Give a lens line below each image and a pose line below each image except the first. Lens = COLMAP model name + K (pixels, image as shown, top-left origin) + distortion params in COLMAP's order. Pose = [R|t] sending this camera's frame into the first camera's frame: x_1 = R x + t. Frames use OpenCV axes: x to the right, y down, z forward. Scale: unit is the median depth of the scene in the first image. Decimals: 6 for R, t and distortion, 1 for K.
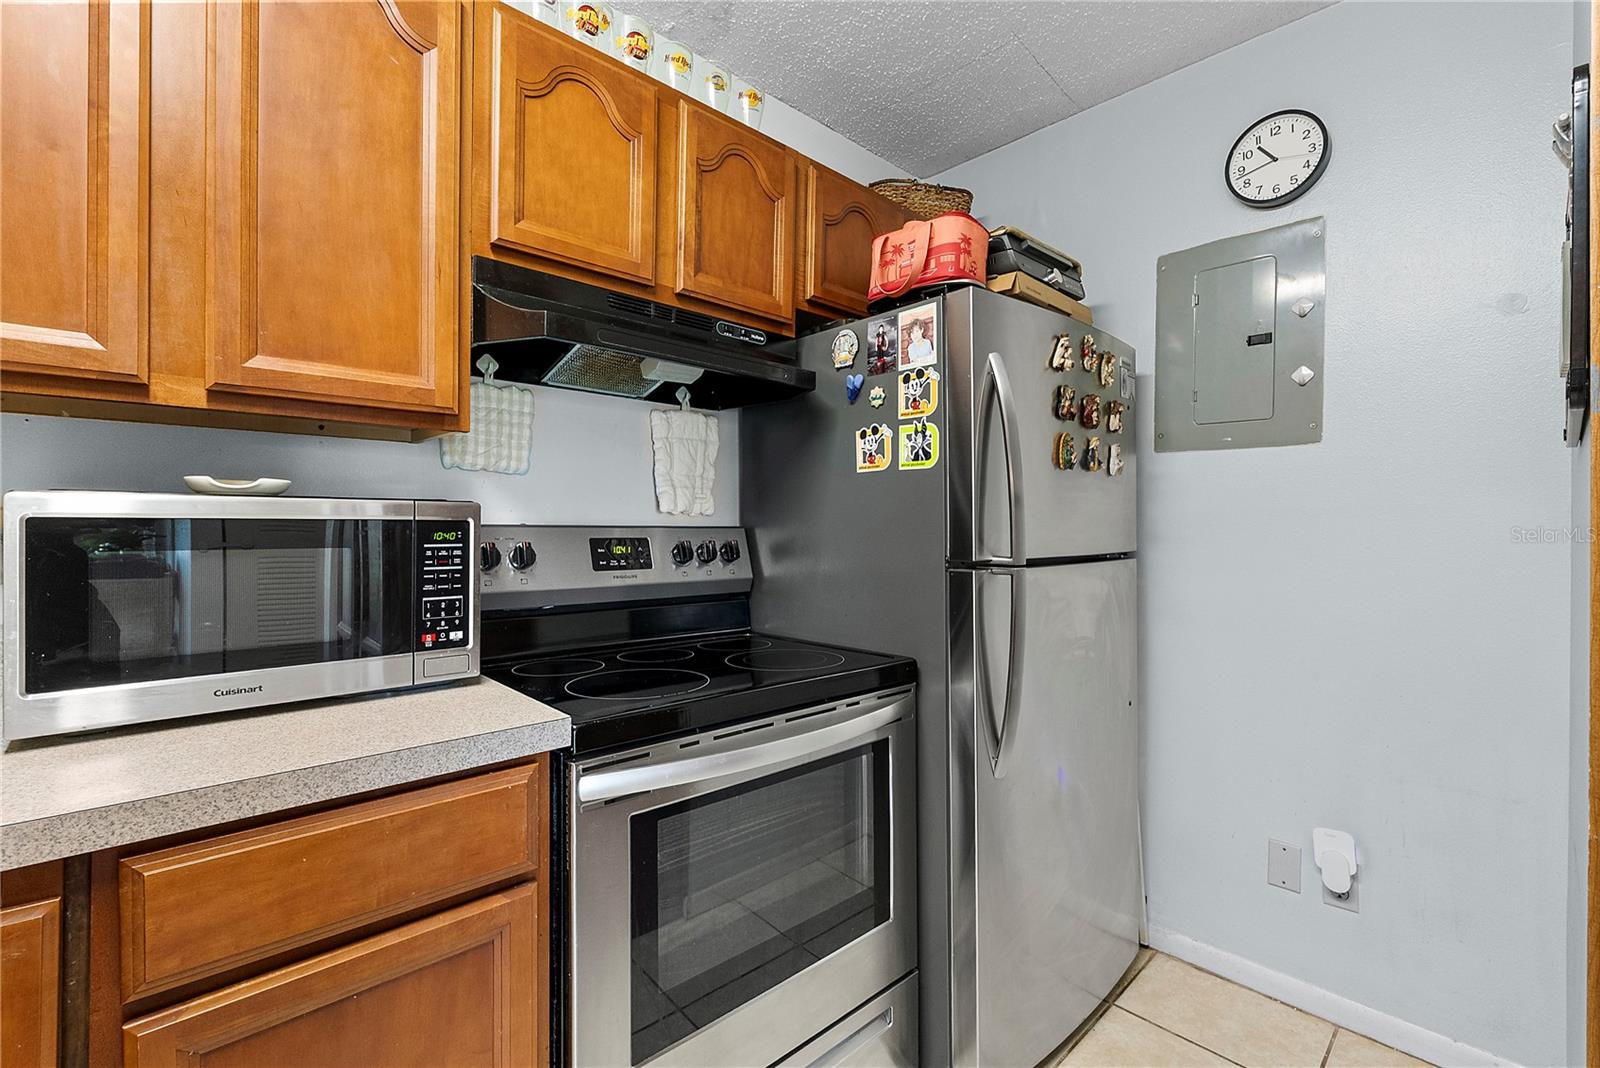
lens RADIAL K [[705.3, 0, 800.7], [0, 705.3, 524.3], [0, 0, 1]] dist [-0.002278, -0.000037]
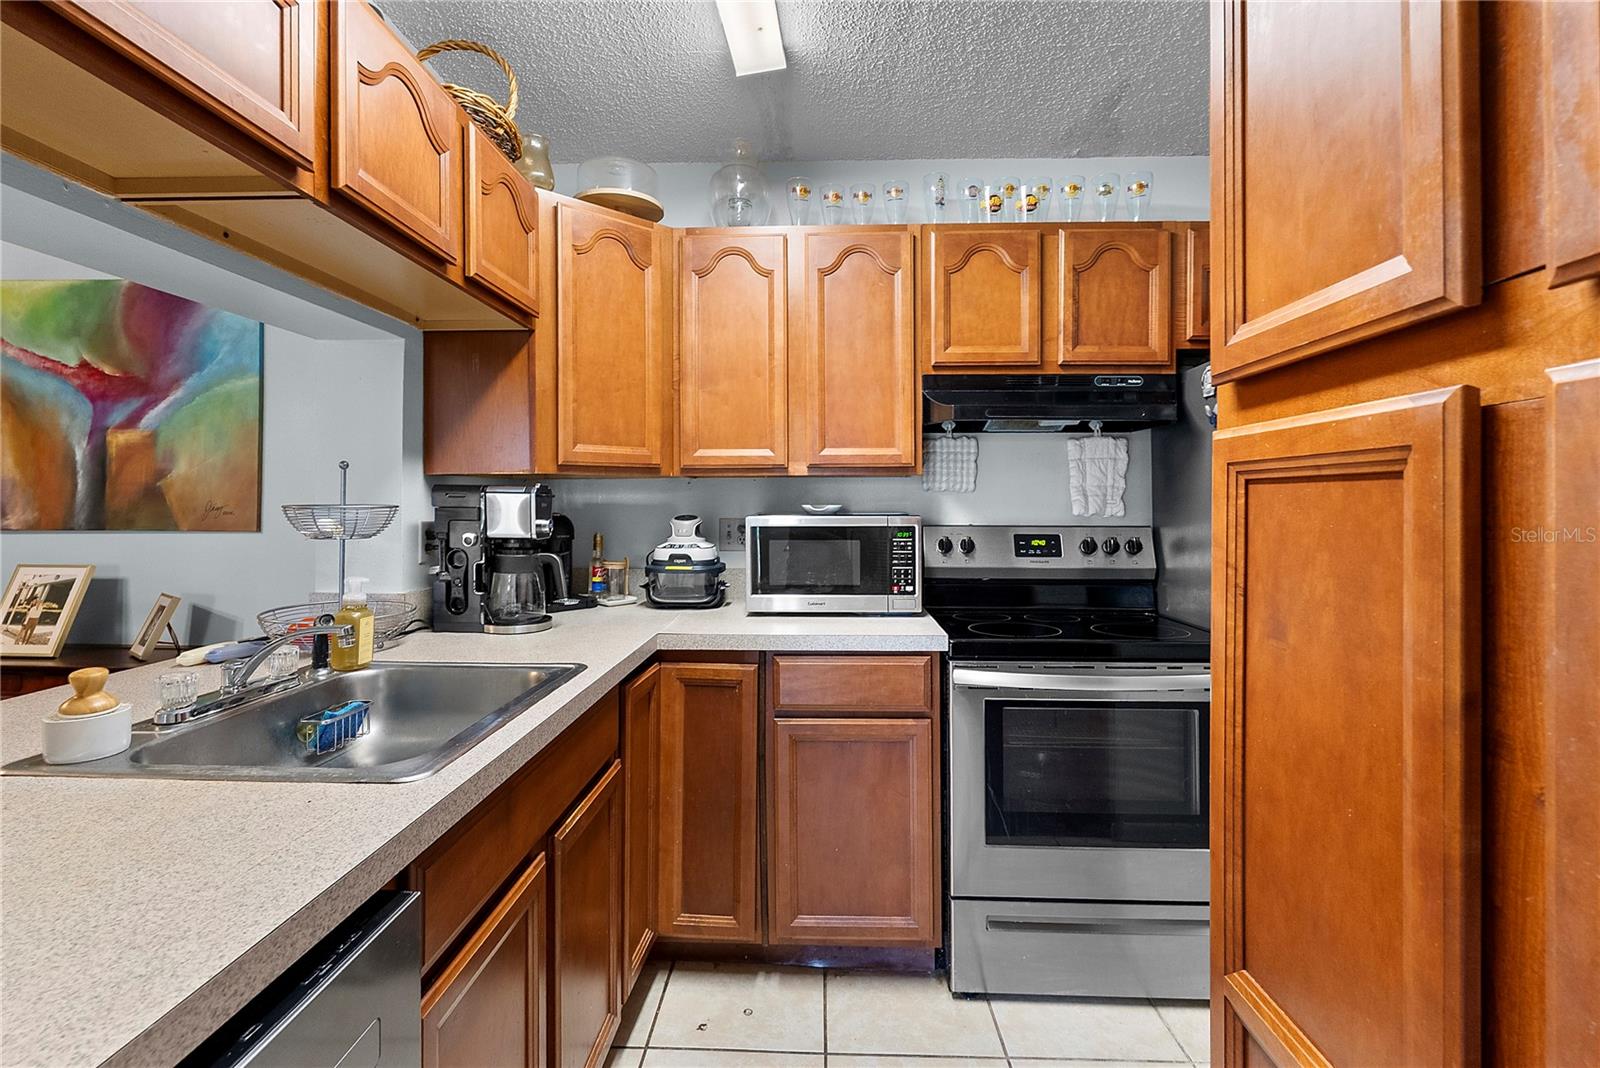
lens RADIAL K [[725.3, 0, 801.2], [0, 725.3, 501.3], [0, 0, 1]] dist [0.000018, 0.000107]
pose [[0.702171, -0.008137, -0.711962, 0.525692], [0.005531, 0.999967, -0.005974, -0.047969], [0.711987, 0.000257, 0.702192, -0.421857]]
